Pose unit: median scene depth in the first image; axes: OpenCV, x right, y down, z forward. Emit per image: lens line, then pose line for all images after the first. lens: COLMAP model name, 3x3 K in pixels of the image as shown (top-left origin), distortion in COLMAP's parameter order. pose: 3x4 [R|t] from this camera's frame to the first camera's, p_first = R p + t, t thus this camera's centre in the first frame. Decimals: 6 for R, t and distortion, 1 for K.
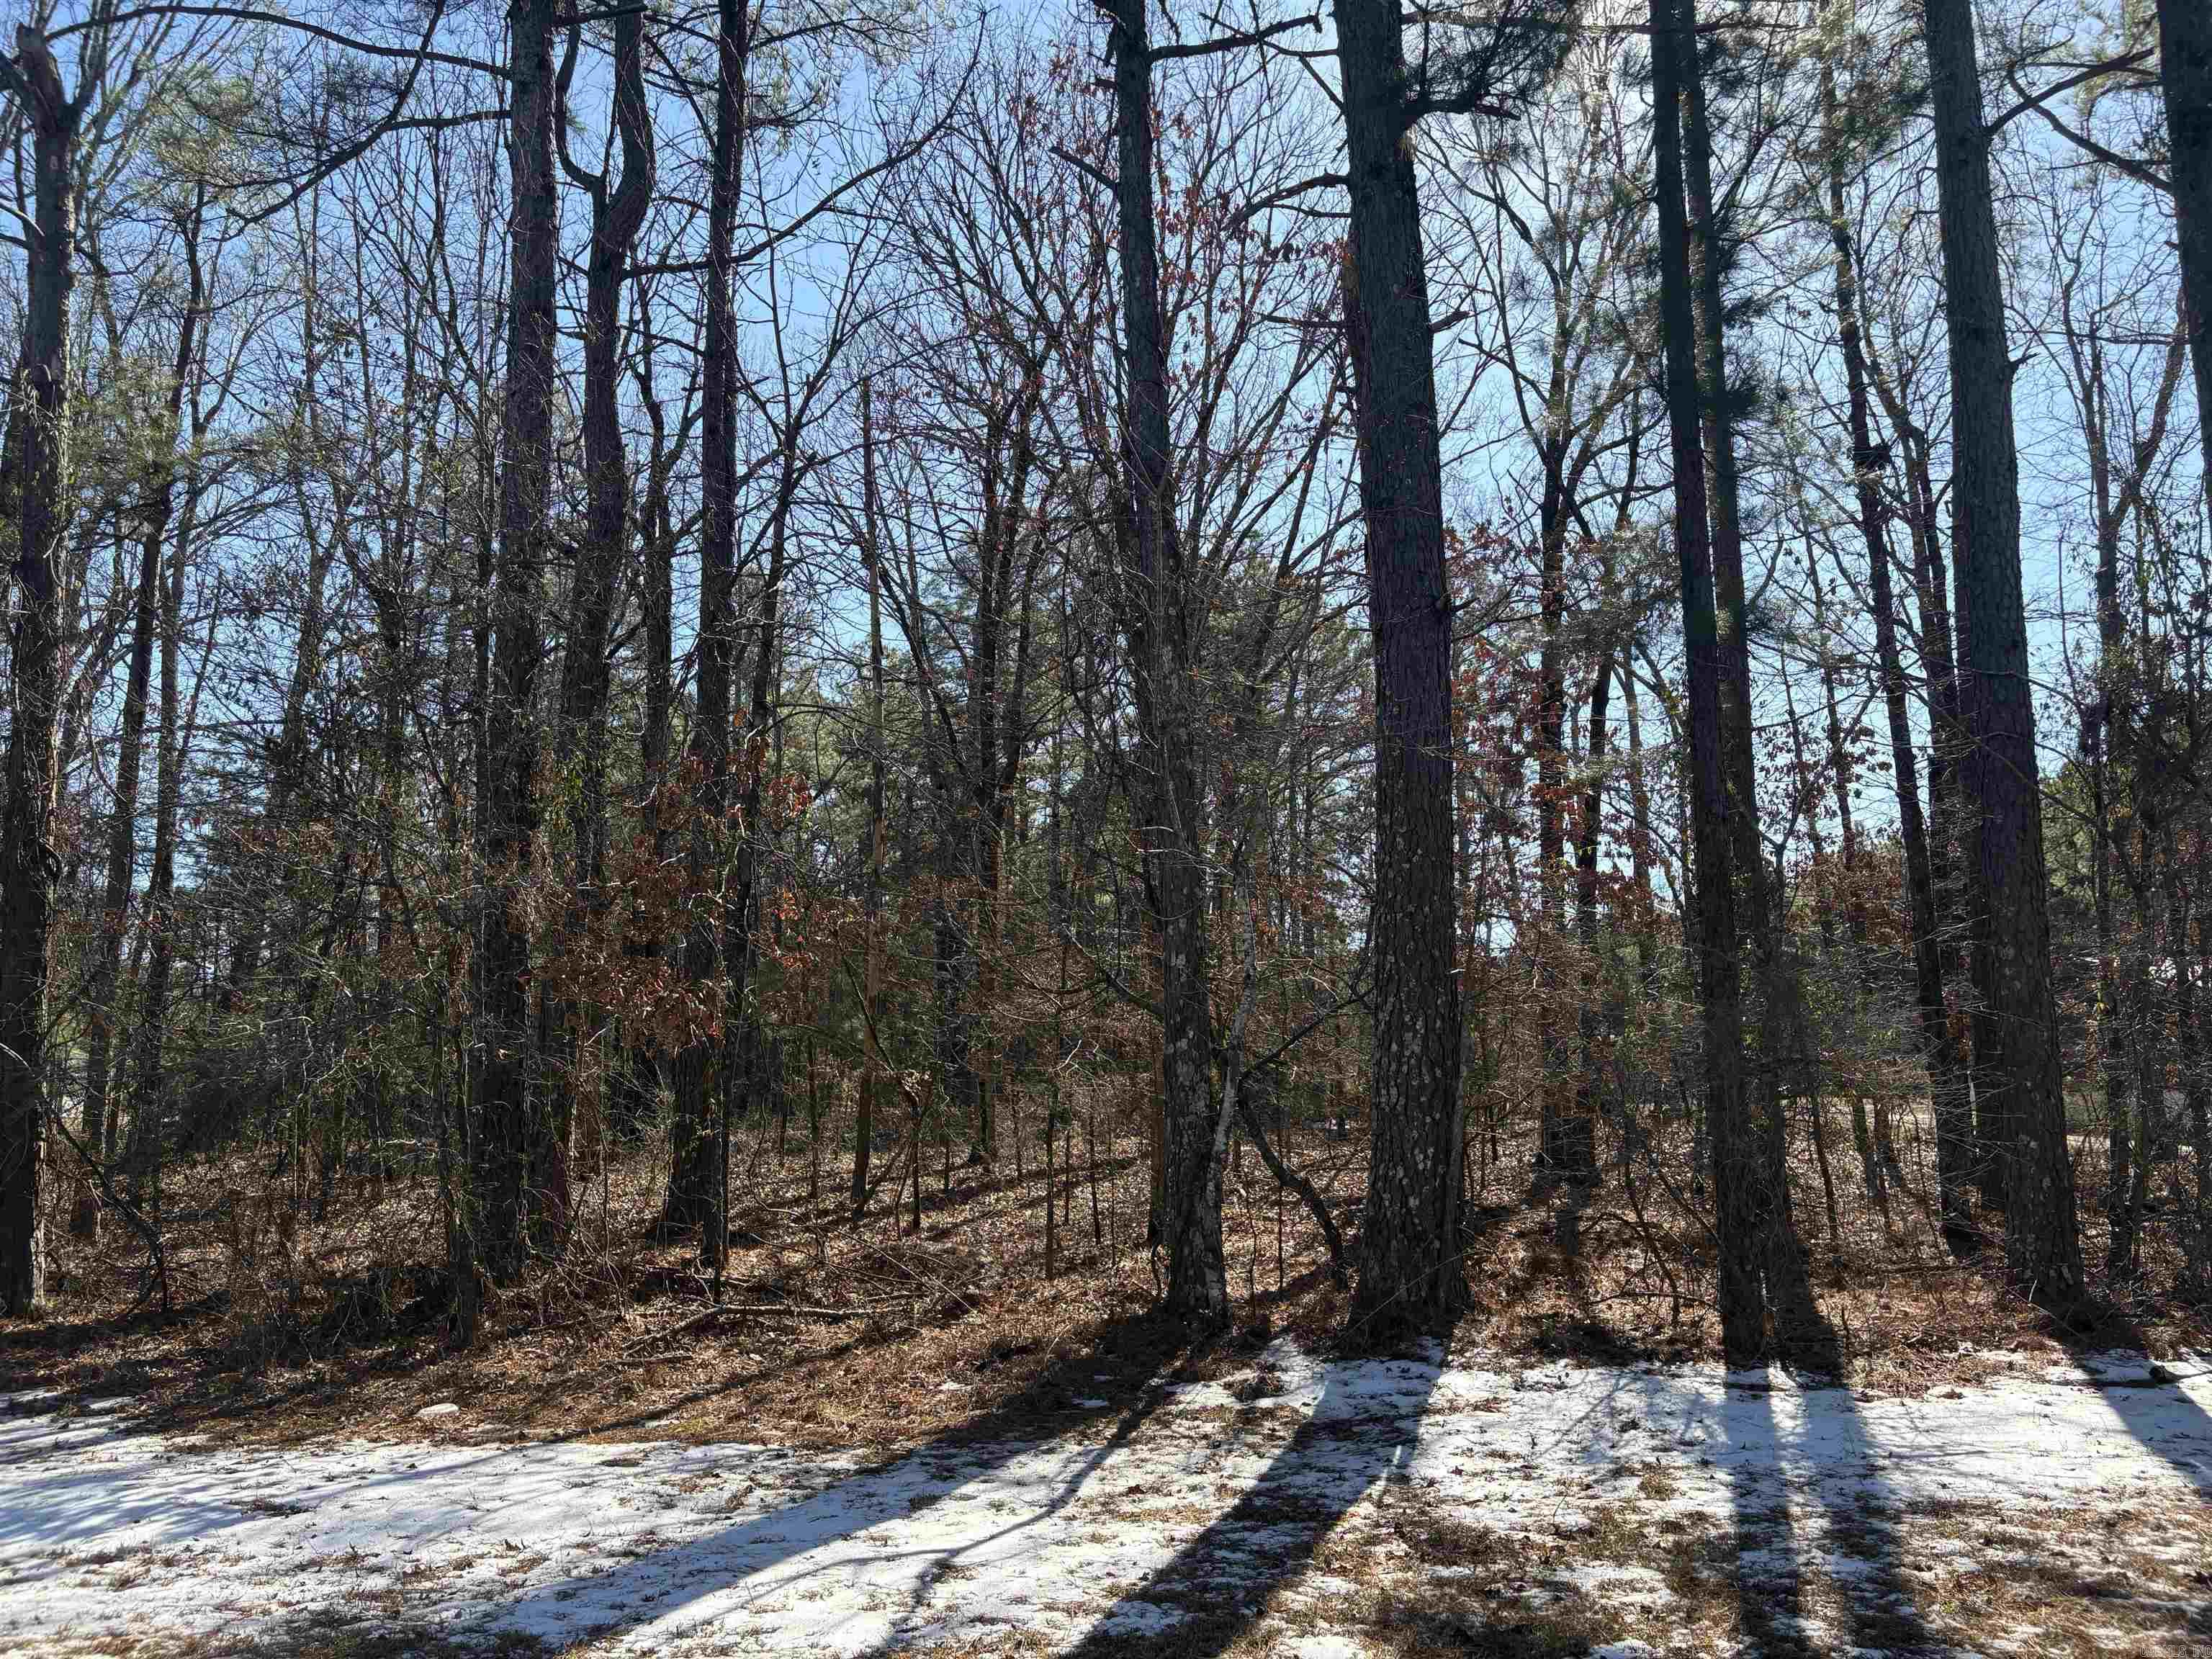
lens RADIAL K [[1668.6, 0, 1119.1], [0, 1668.6, 832.2], [0, 0, 1]] dist [0.050122, -0.053719]
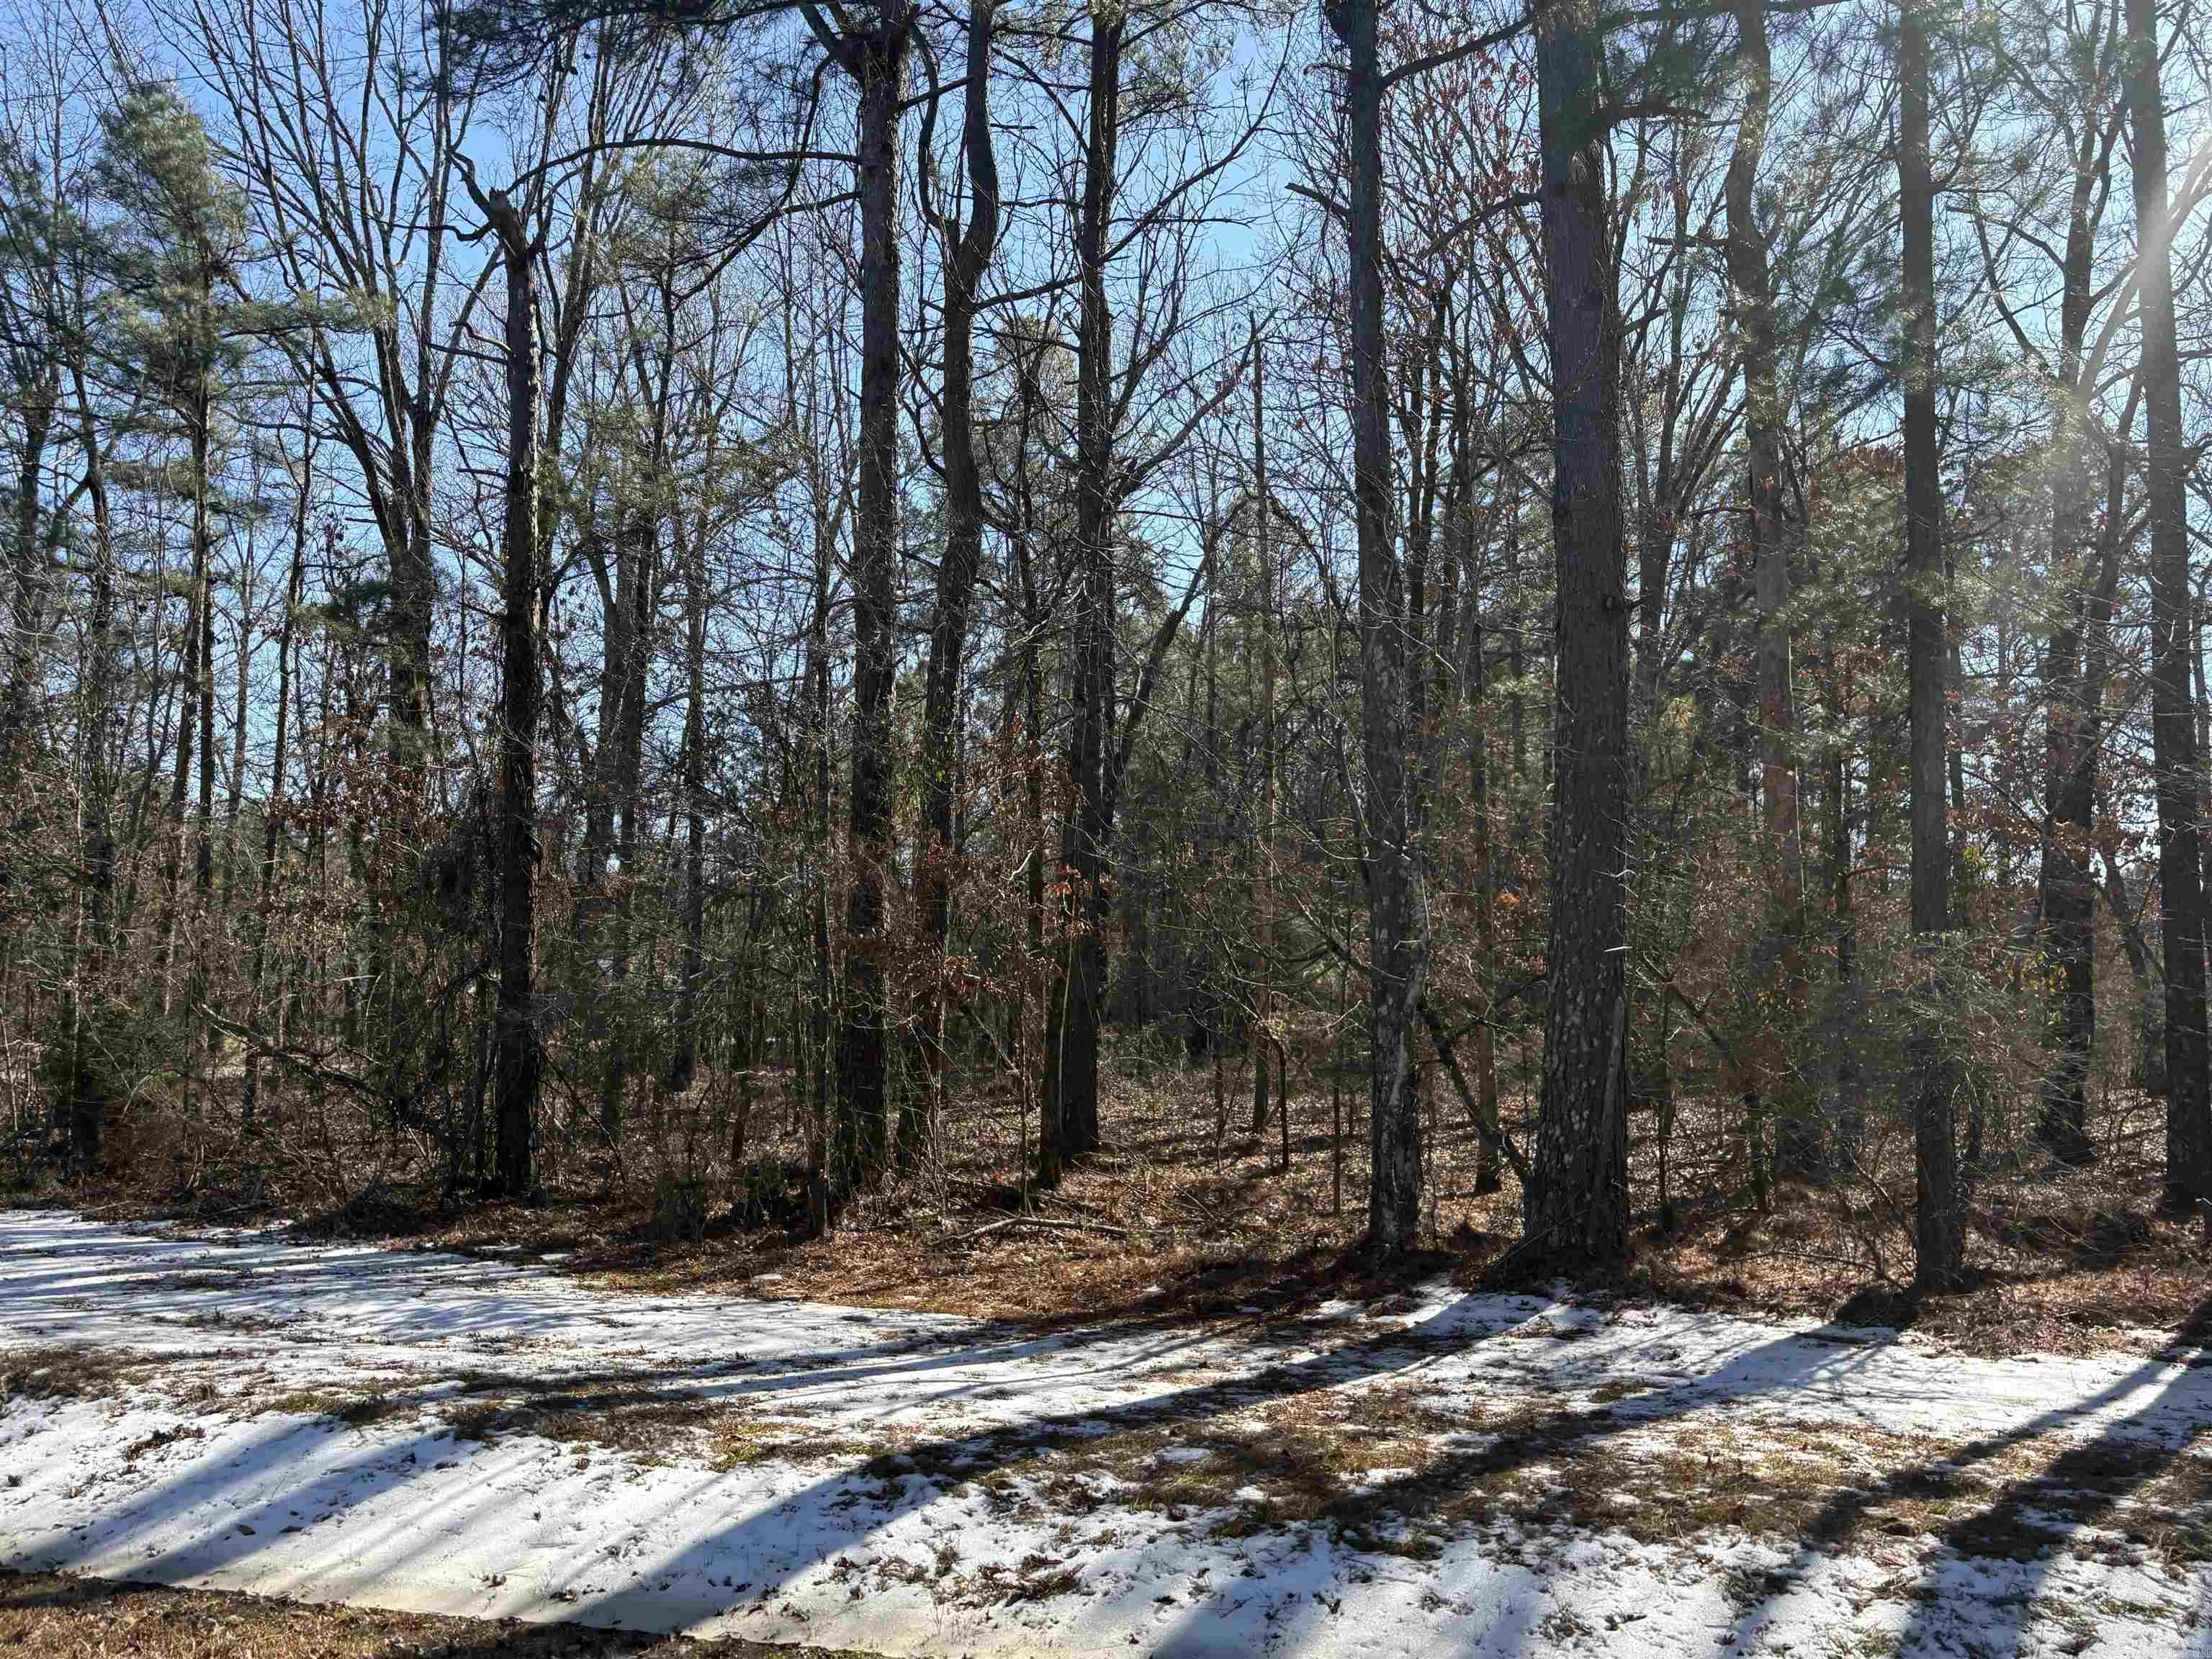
lens RADIAL K [[1838.8, 0, 1094.7], [0, 1838.8, 826.8], [0, 0, 1]] dist [0.024335, 0.000761]
pose [[0.944455, -0.011235, -0.328450, 0.200834], [0.025080, 0.998965, 0.037946, -0.035072], [0.327684, -0.044076, 0.943759, -0.162638]]
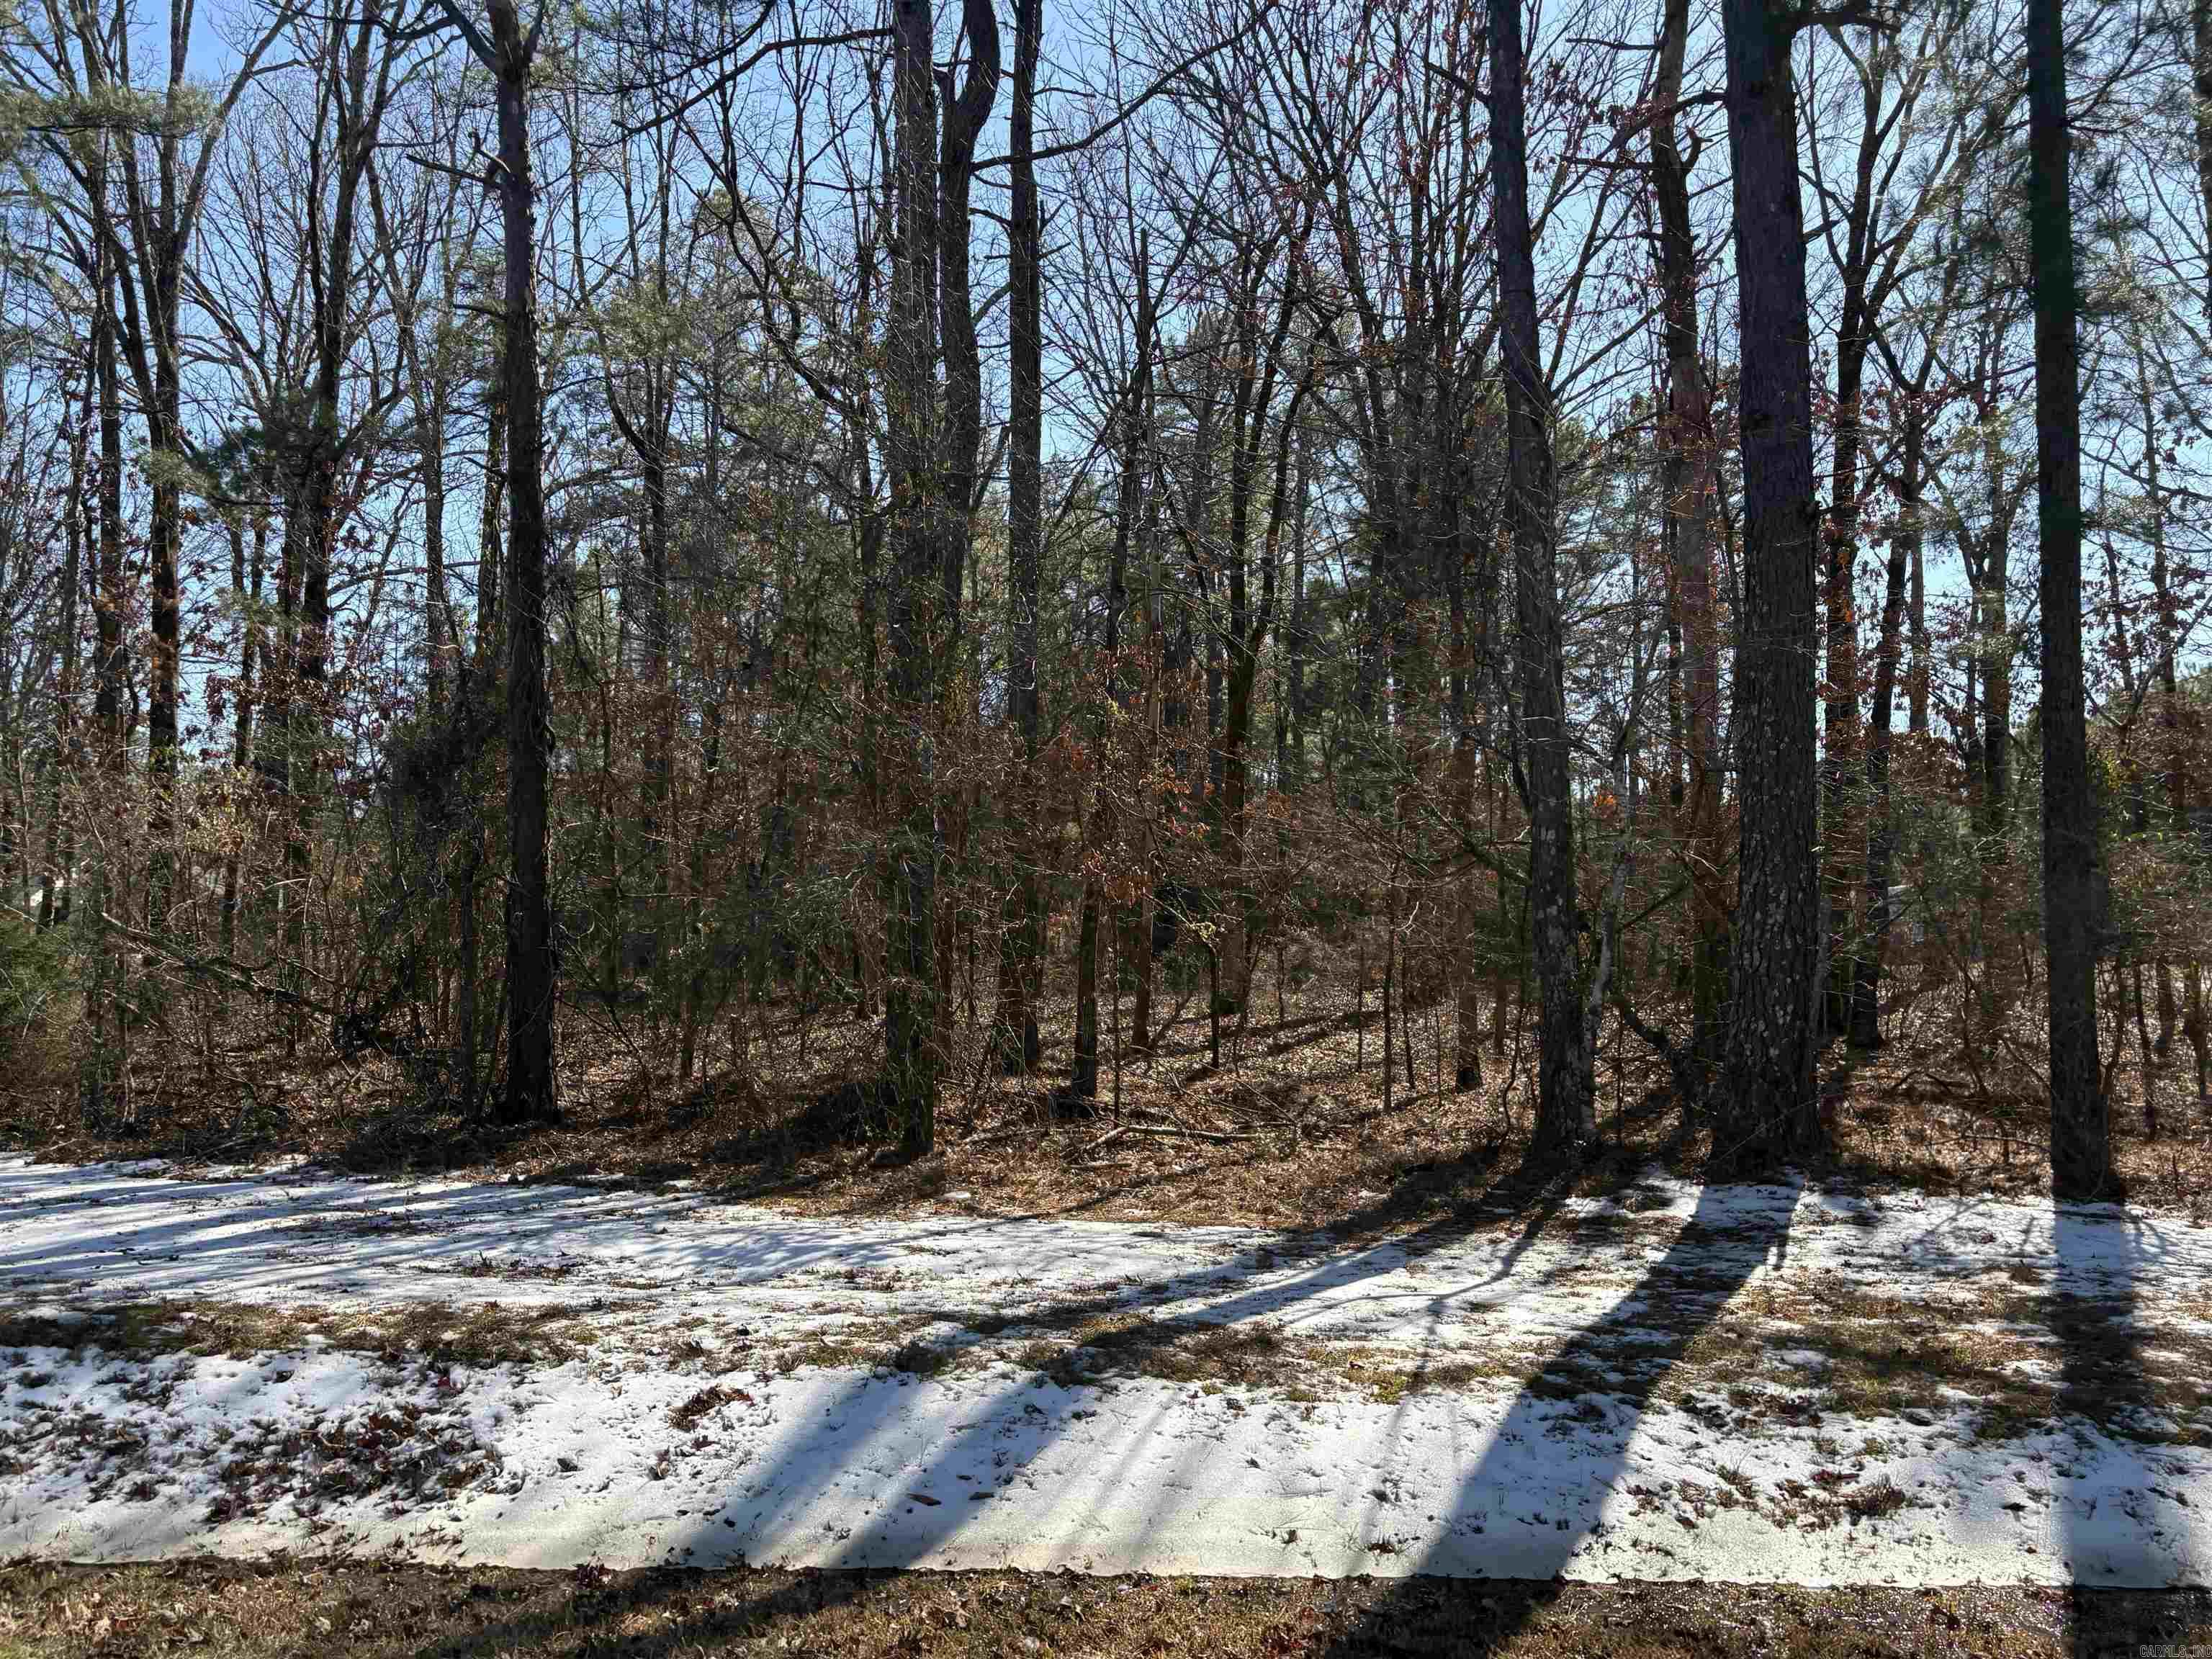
lens RADIAL K [[1838.8, 0, 1077.2], [0, 1838.8, 818.5], [0, 0, 1]] dist [0.024335, 0.000761]
pose [[0.993700, 0.009164, -0.111699, -0.109065], [0.000801, 0.996045, 0.088844, -0.033250], [0.112072, -0.088374, 0.989763, -0.192317]]
